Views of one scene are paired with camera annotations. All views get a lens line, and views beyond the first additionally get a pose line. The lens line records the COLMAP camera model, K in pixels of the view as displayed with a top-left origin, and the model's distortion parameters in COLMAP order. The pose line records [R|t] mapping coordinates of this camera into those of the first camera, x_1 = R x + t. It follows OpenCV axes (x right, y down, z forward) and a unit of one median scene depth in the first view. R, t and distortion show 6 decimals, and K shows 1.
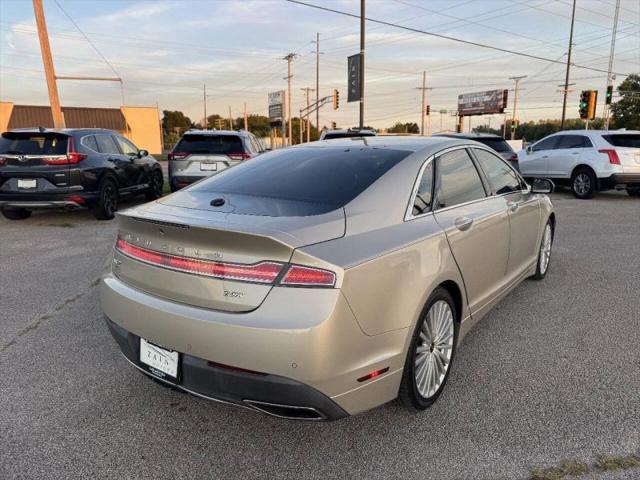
lens RADIAL K [[455.7, 0, 318.4], [0, 455.7, 236.4], [0, 0, 1]] dist [0.038389, -0.044022]
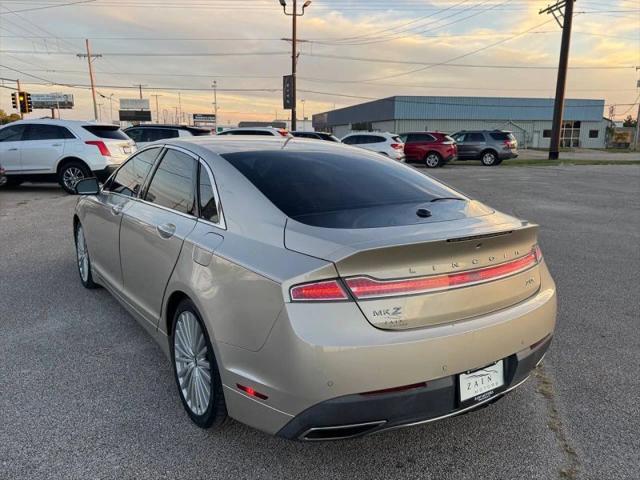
lens RADIAL K [[533.3, 0, 317.6], [0, 533.3, 239.5], [0, 0, 1]] dist [0.070996, -0.105716]
pose [[0.338703, -0.173490, 0.924760, -0.100095], [0.171963, 0.977713, 0.120441, -0.014470], [-0.925045, 0.118230, 0.360988, 0.061804]]
